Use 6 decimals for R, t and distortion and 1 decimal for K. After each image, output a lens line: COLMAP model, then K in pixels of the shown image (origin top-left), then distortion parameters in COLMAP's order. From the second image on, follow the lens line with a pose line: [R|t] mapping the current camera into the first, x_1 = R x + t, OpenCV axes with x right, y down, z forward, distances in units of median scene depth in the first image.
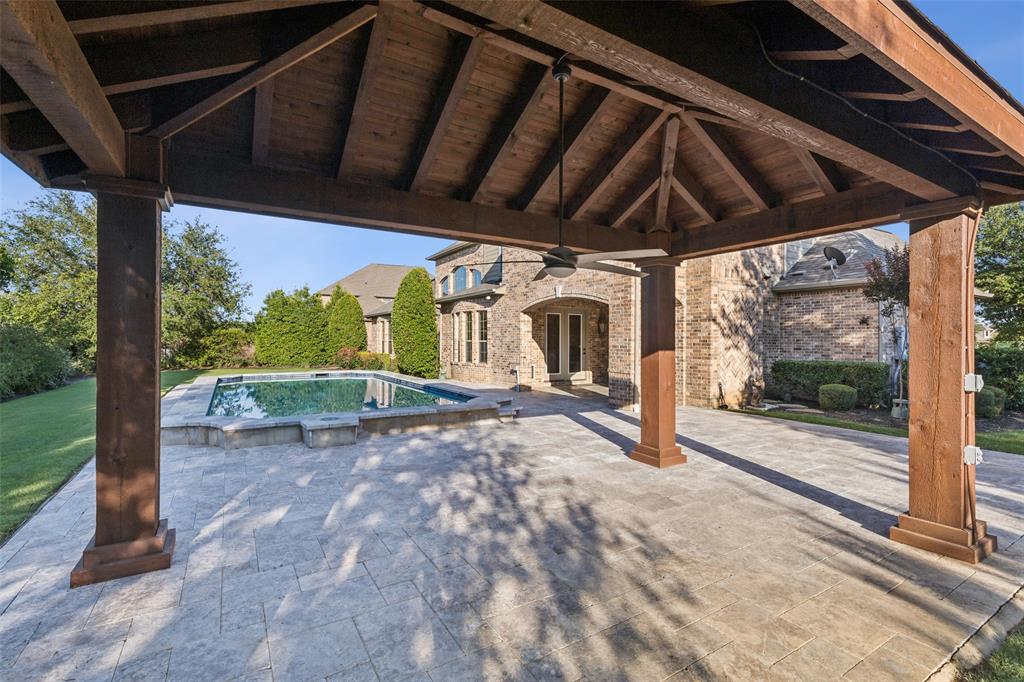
lens RADIAL K [[465.5, 0, 512.5], [0, 465.5, 338.7], [0, 0, 1]] dist [-0.000404, 0.000029]
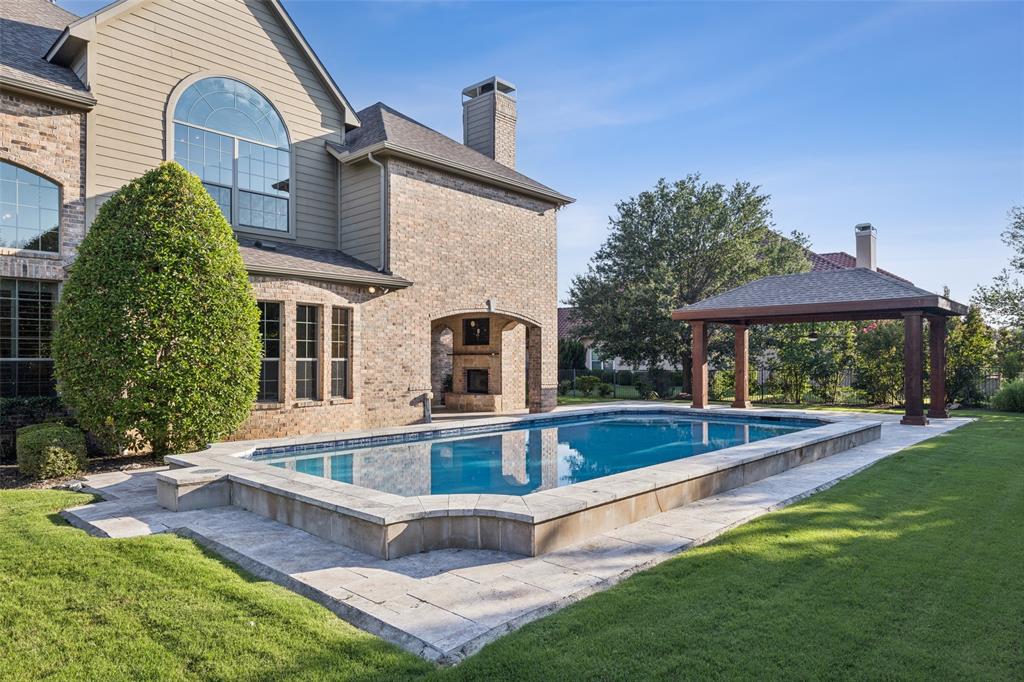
lens RADIAL K [[630.3, 0, 511.5], [0, 630.3, 345.8], [0, 0, 1]] dist [0.001181, 0.000028]
pose [[-0.289206, 0.011155, 0.957202, -0.869358], [-0.003024, 0.999916, -0.012566, -0.002560], [-0.957262, -0.006529, -0.289149, 1.013000]]
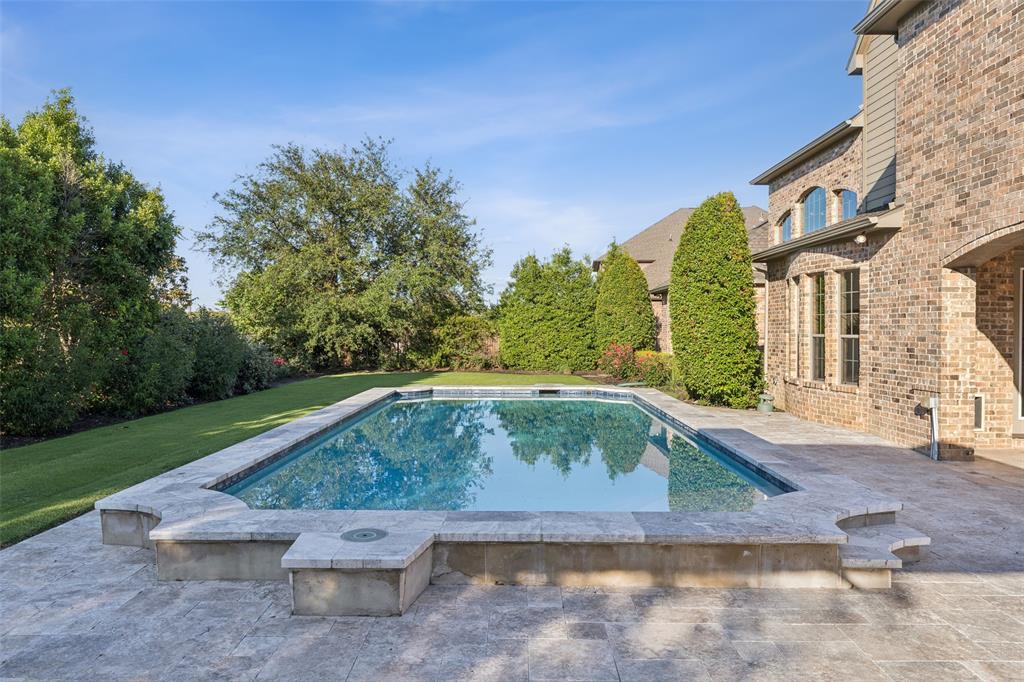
lens RADIAL K [[706.6, 0, 513.8], [0, 706.6, 336.9], [0, 0, 1]] dist [0.002901, -0.002699]
pose [[0.852731, 0.005618, -0.522320, 0.017649], [0.001533, 0.999911, 0.013259, -0.003867], [0.522348, -0.012107, 0.852646, 0.232716]]
